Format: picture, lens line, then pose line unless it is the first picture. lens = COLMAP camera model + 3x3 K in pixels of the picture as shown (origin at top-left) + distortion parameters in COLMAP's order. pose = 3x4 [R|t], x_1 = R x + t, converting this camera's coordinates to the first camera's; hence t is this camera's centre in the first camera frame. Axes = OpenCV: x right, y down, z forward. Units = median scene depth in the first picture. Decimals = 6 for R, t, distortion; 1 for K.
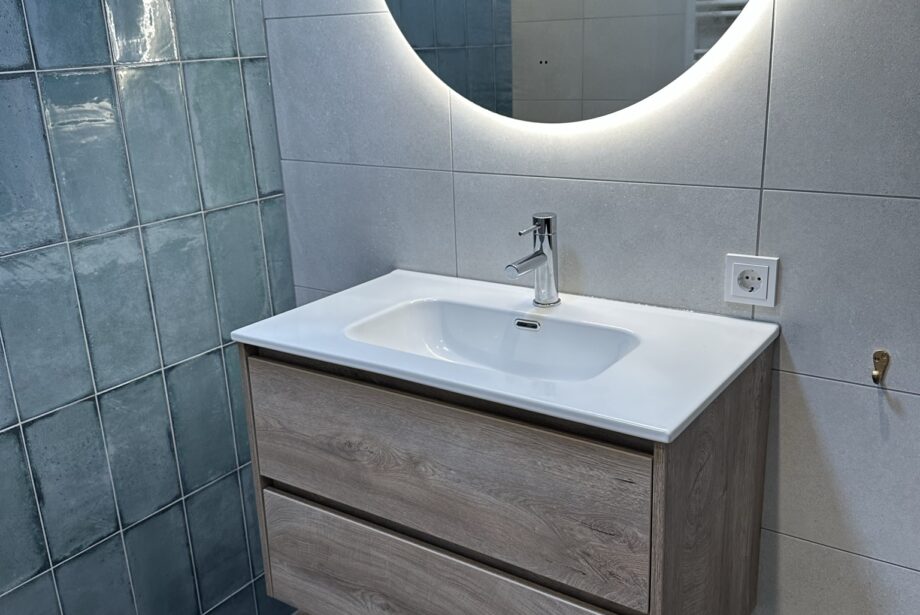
lens RADIAL K [[853.1, 0, 460.0], [0, 853.1, 307.5], [0, 0, 1]] dist [0.156452, -0.340017]
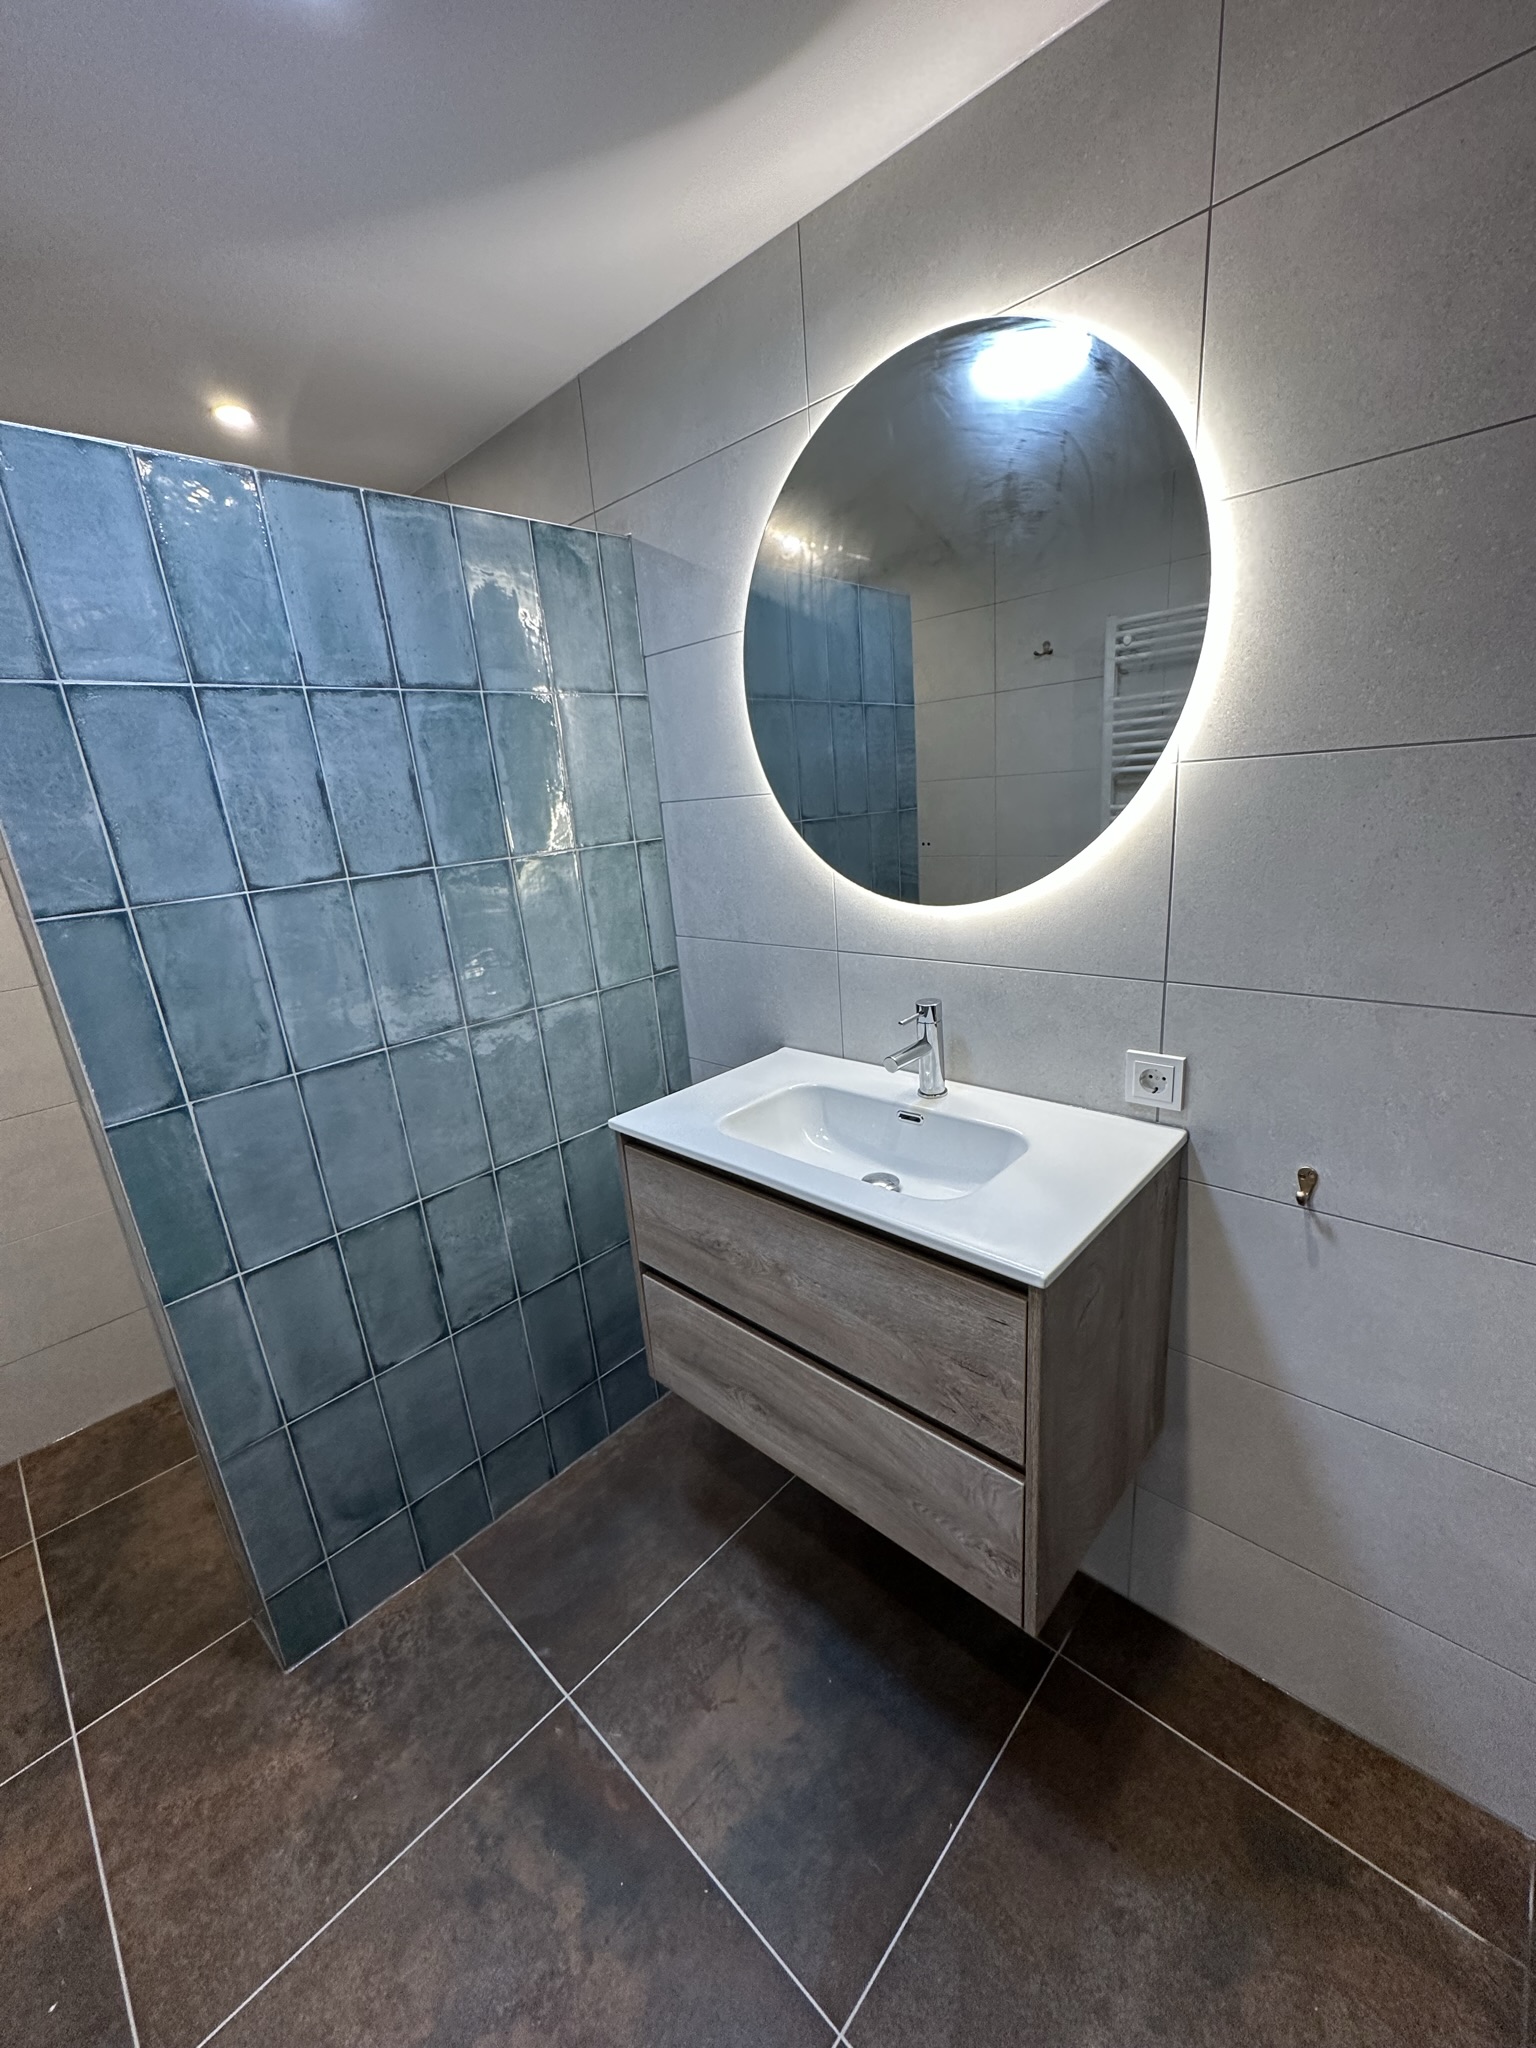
lens RADIAL K [[810.2, 0, 768.0], [0, 810.2, 1024.0], [0, 0, 1]] dist [-0.002119, 0.000132]
pose [[0.988177, 0.004935, -0.153238, 0.059006], [-0.007458, 0.999846, -0.015897, -0.066188], [0.153136, 0.016852, 0.988061, 0.087891]]
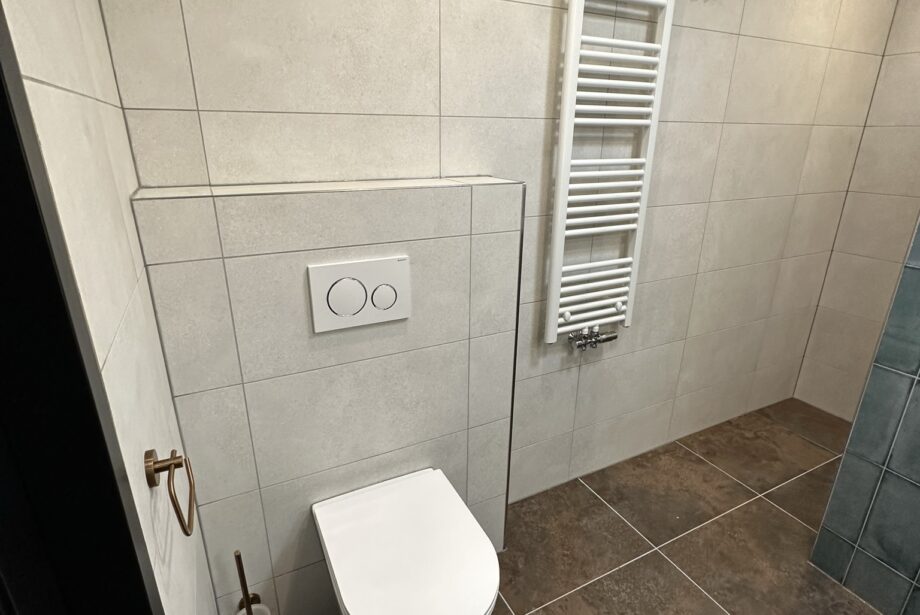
lens RADIAL K [[490.6, 0, 460.0], [0, 490.6, 307.5], [0, 0, 1]] dist [-0.002915, 0.000522]
pose [[-0.467877, 0.334787, -0.817930, 0.432516], [-0.255485, 0.834729, 0.487807, -0.134691], [0.846061, 0.437202, -0.305017, 0.363725]]
